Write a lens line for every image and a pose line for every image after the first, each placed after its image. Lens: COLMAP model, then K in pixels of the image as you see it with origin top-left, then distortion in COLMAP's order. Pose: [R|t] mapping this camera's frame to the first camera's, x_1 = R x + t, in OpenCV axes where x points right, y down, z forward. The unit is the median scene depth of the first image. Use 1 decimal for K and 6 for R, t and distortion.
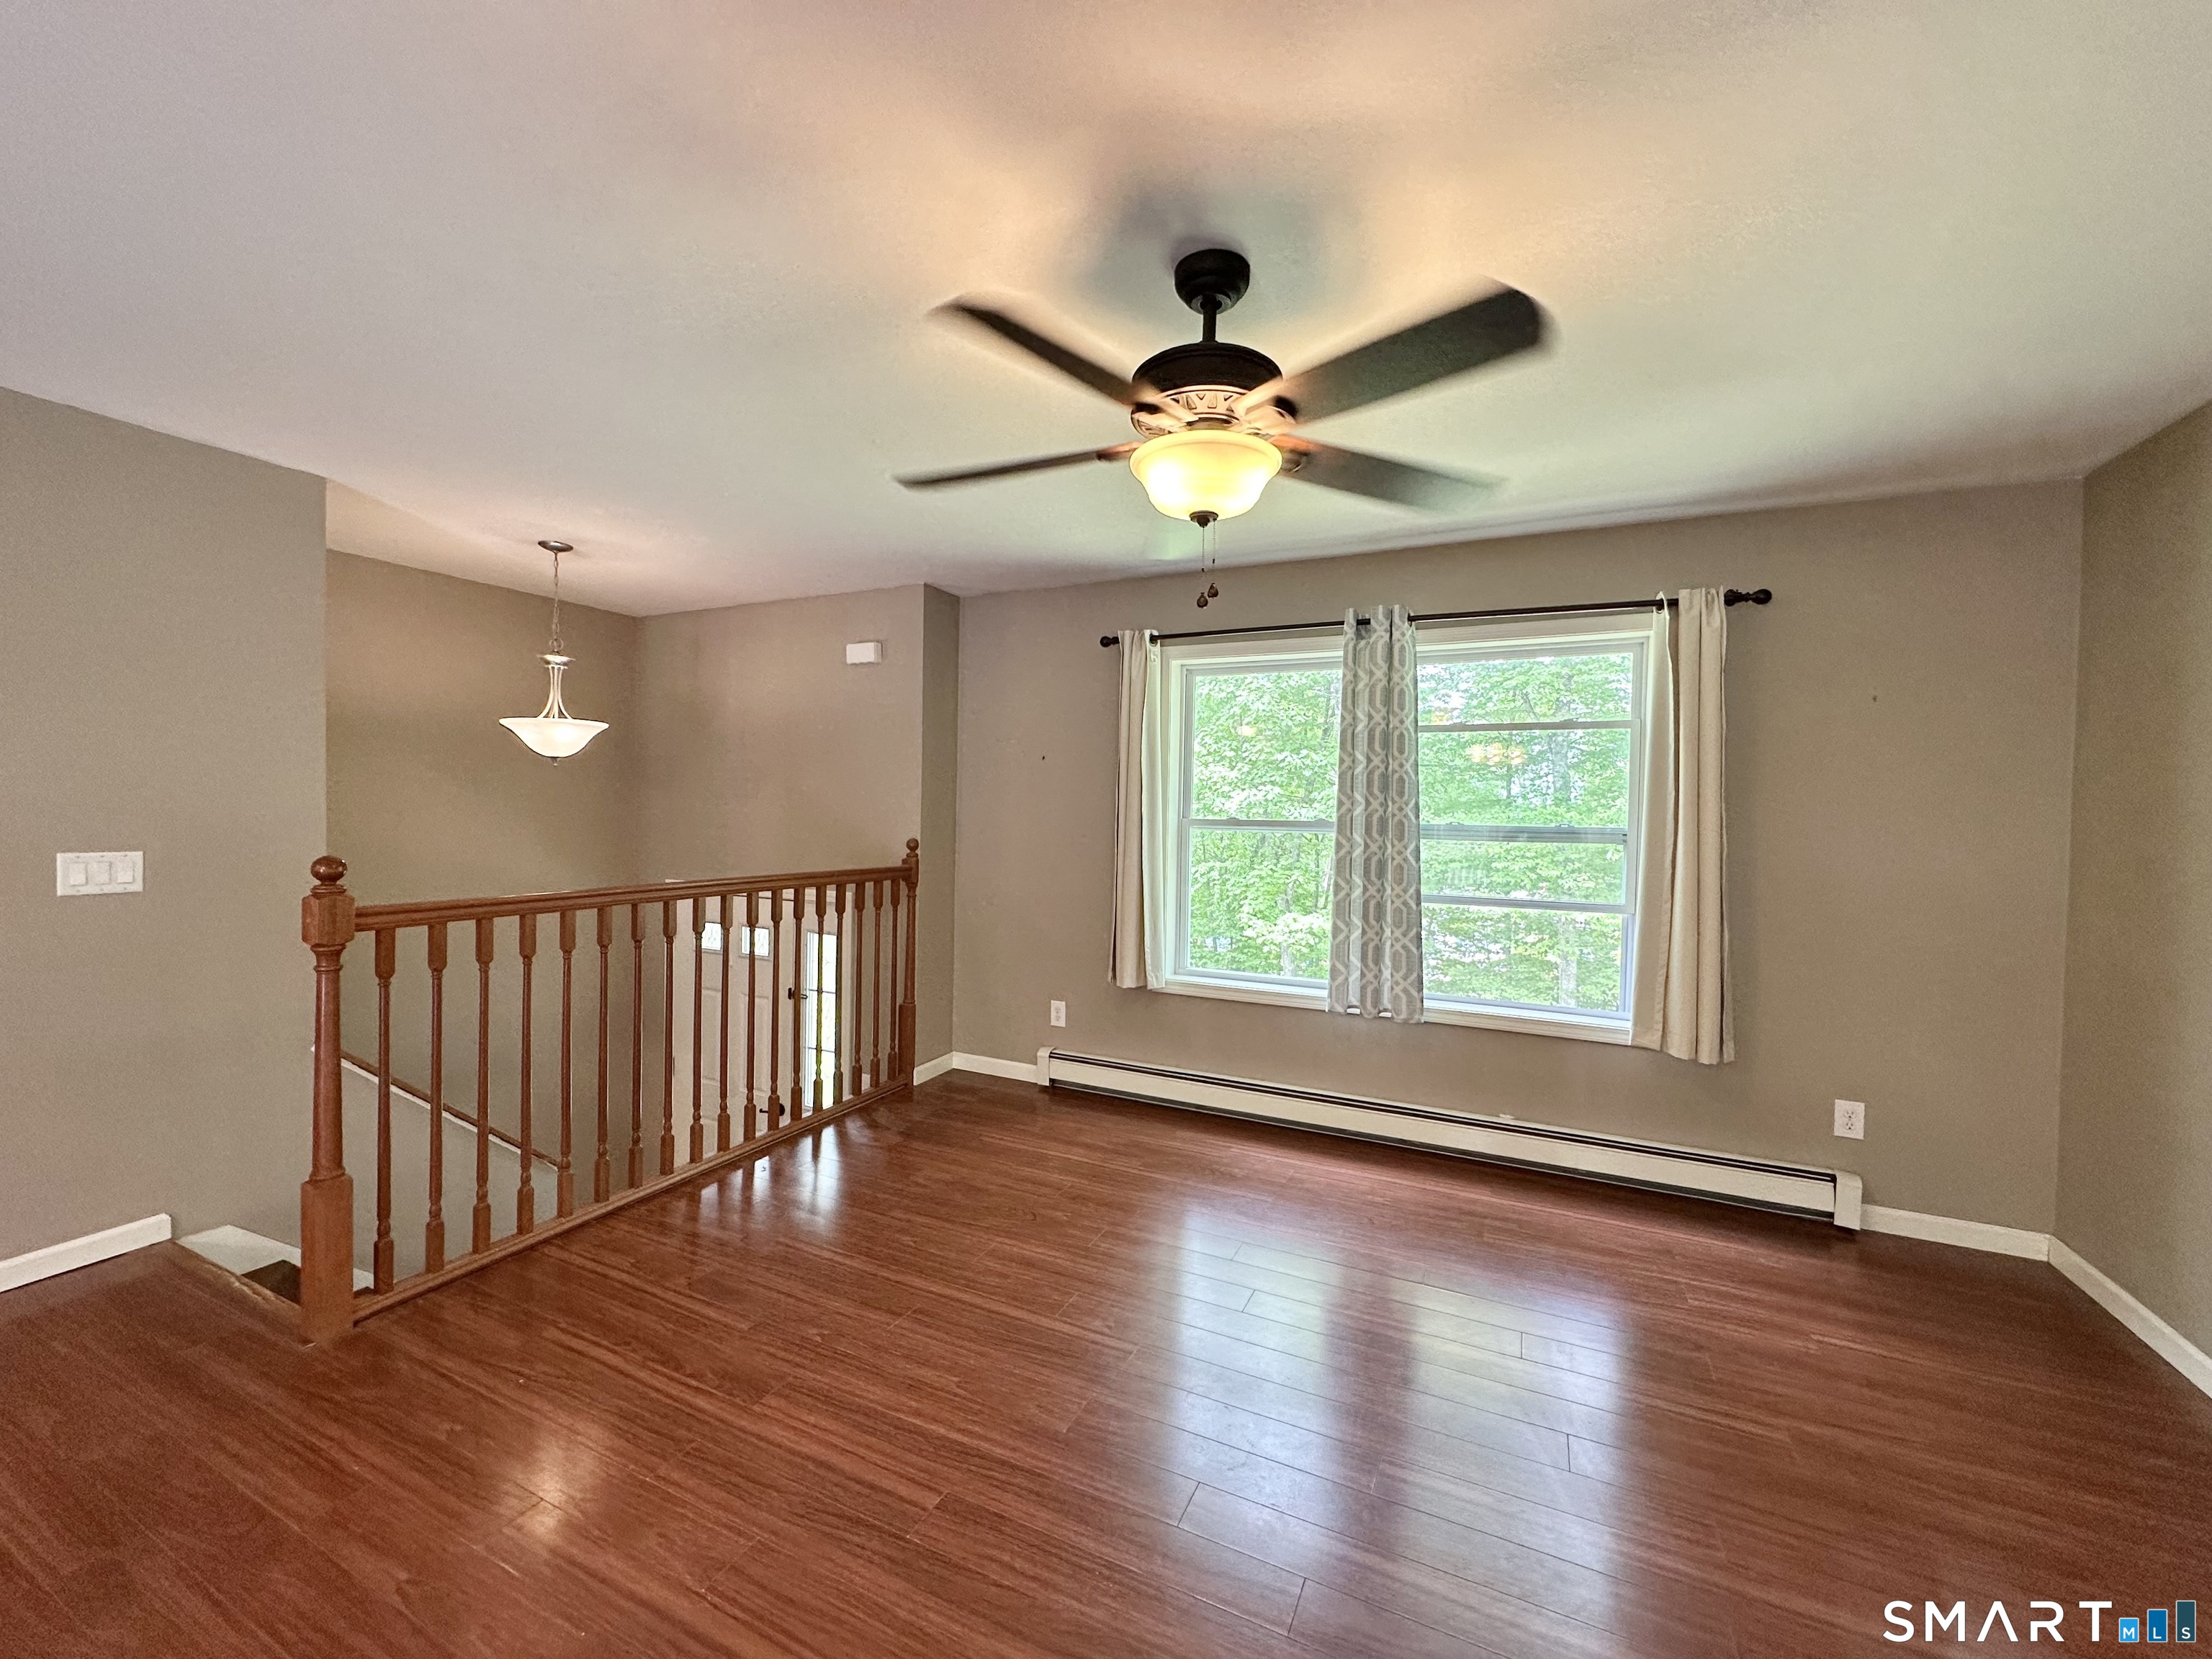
lens RADIAL K [[883.2, 0, 1107.7], [0, 883.2, 830.8], [0, 0, 1]] dist [0.003051, -0.000393]
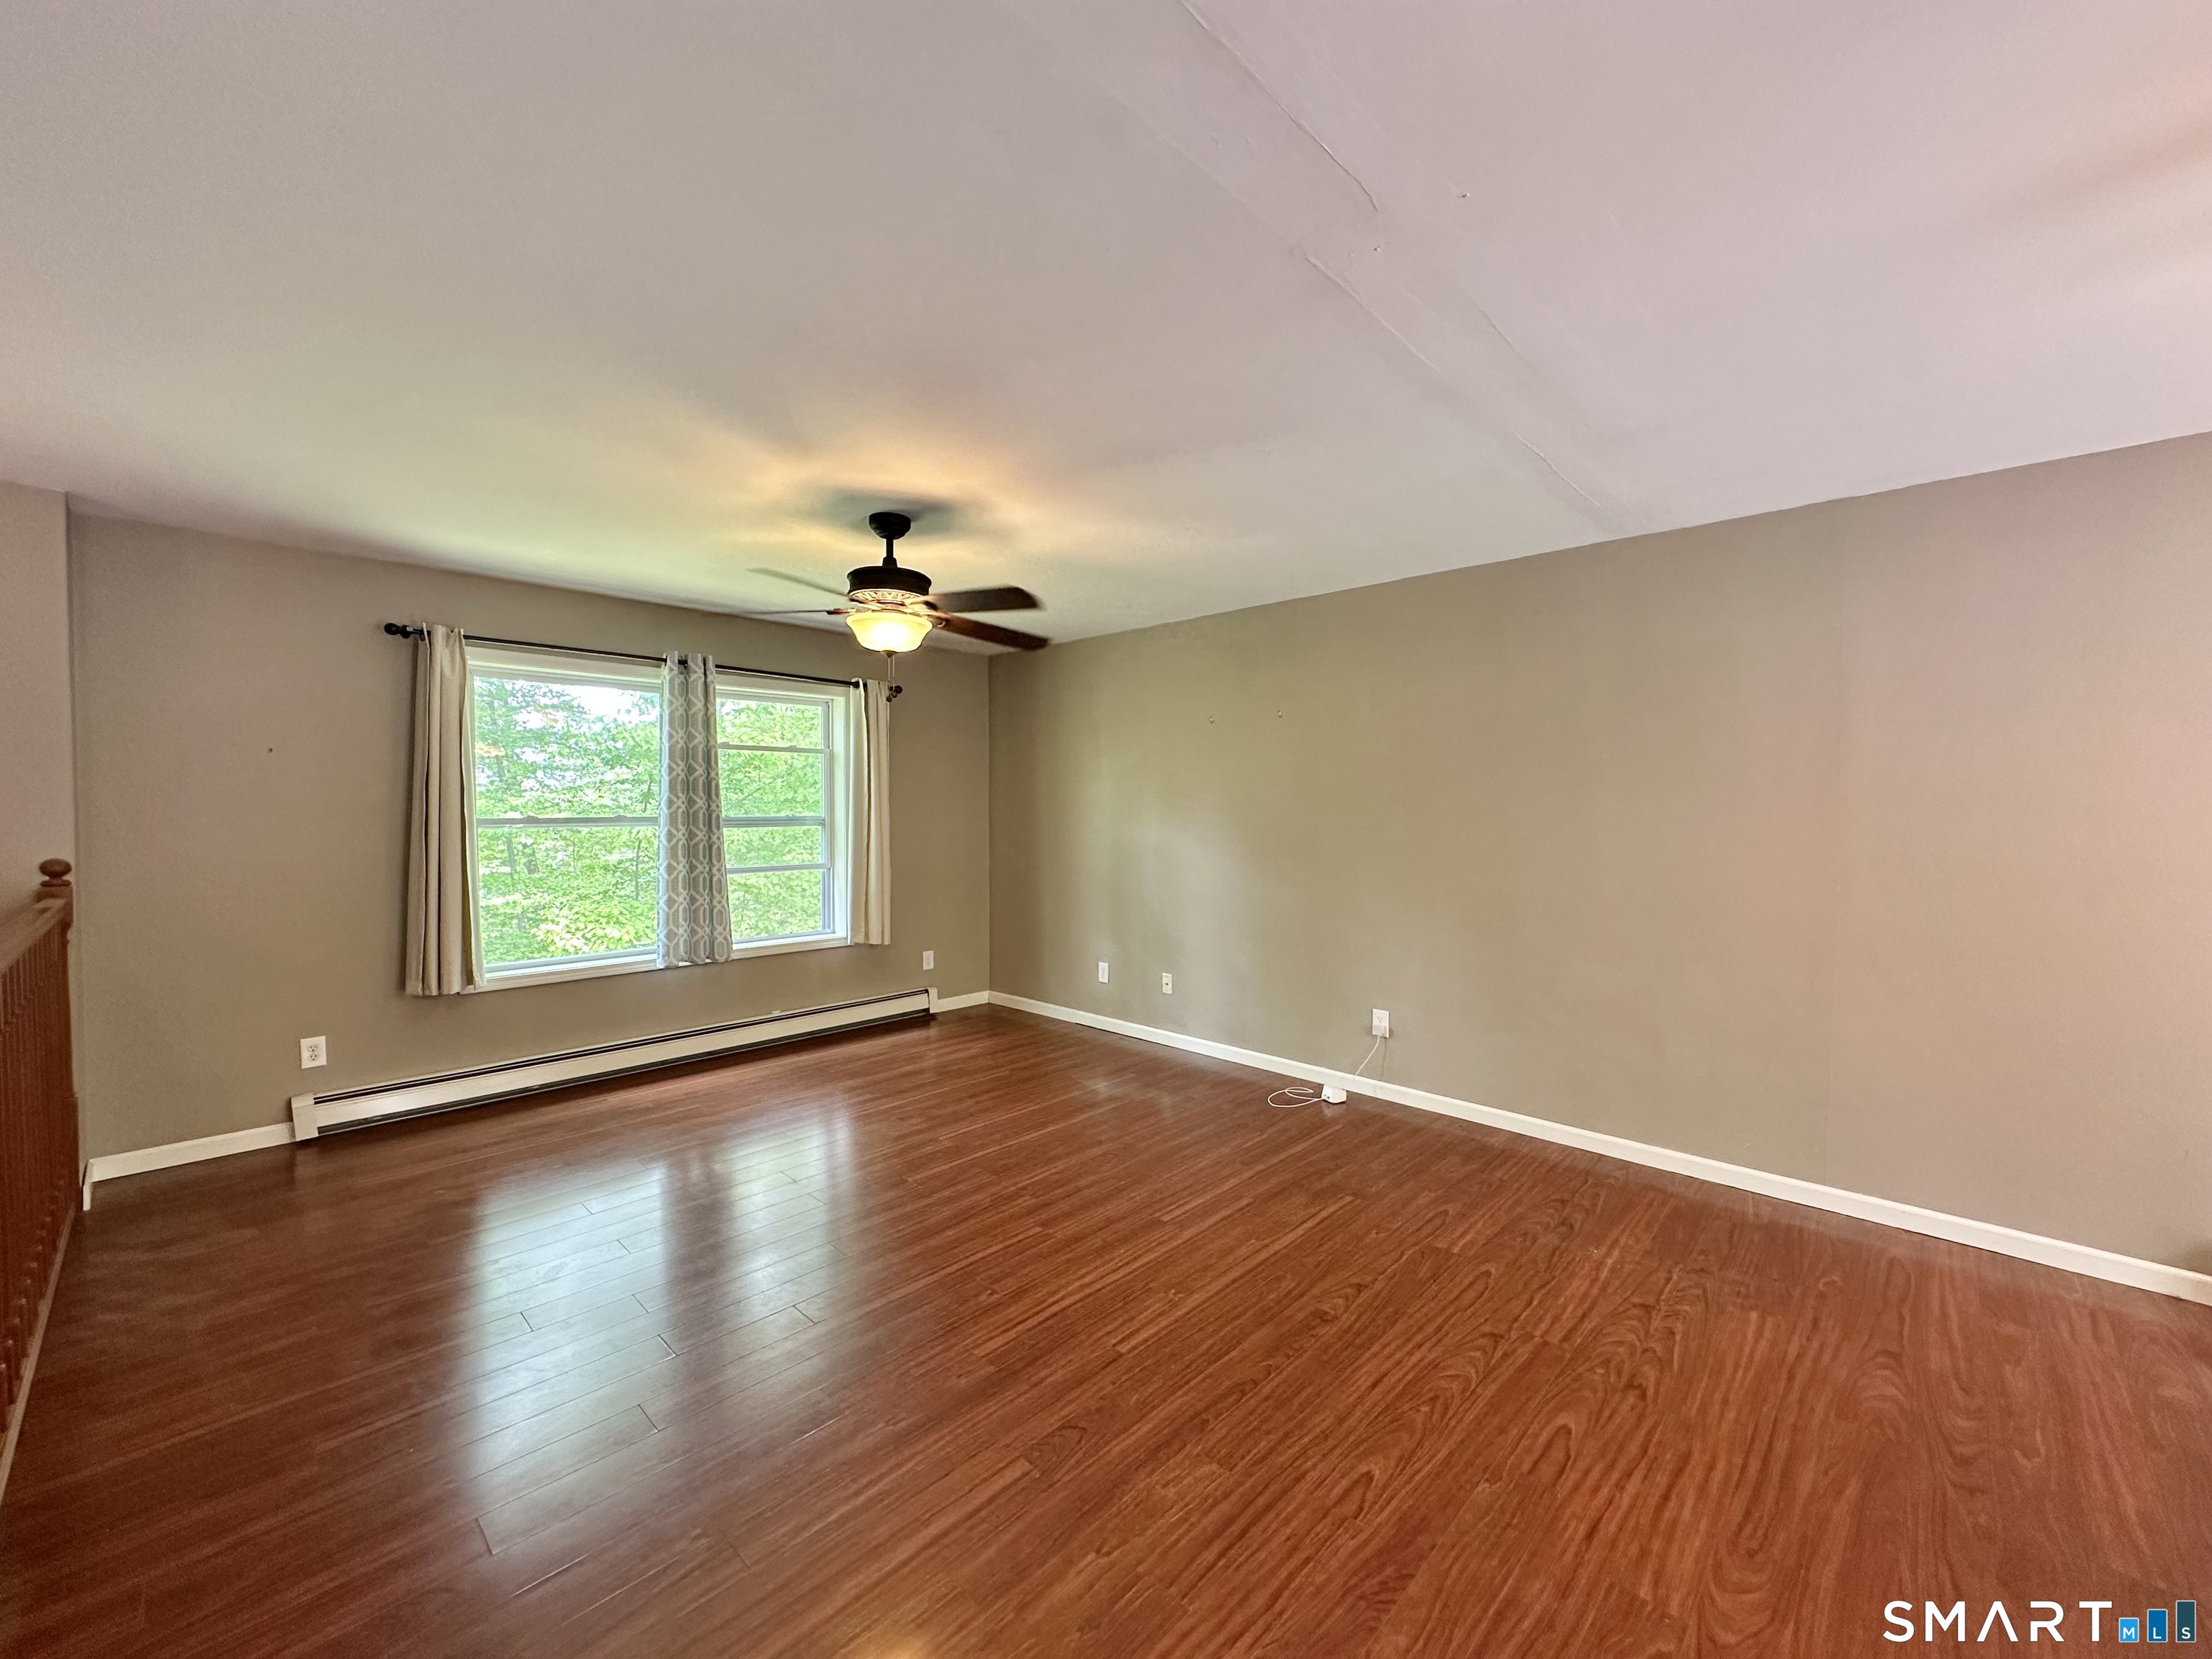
lens RADIAL K [[883.2, 0, 1107.7], [0, 883.2, 830.8], [0, 0, 1]] dist [0.003051, -0.000393]
pose [[0.307447, -0.045458, 0.950479, -0.777585], [0.024450, 0.998906, 0.039865, -0.026401], [-0.951251, 0.010983, 0.308222, 0.009474]]
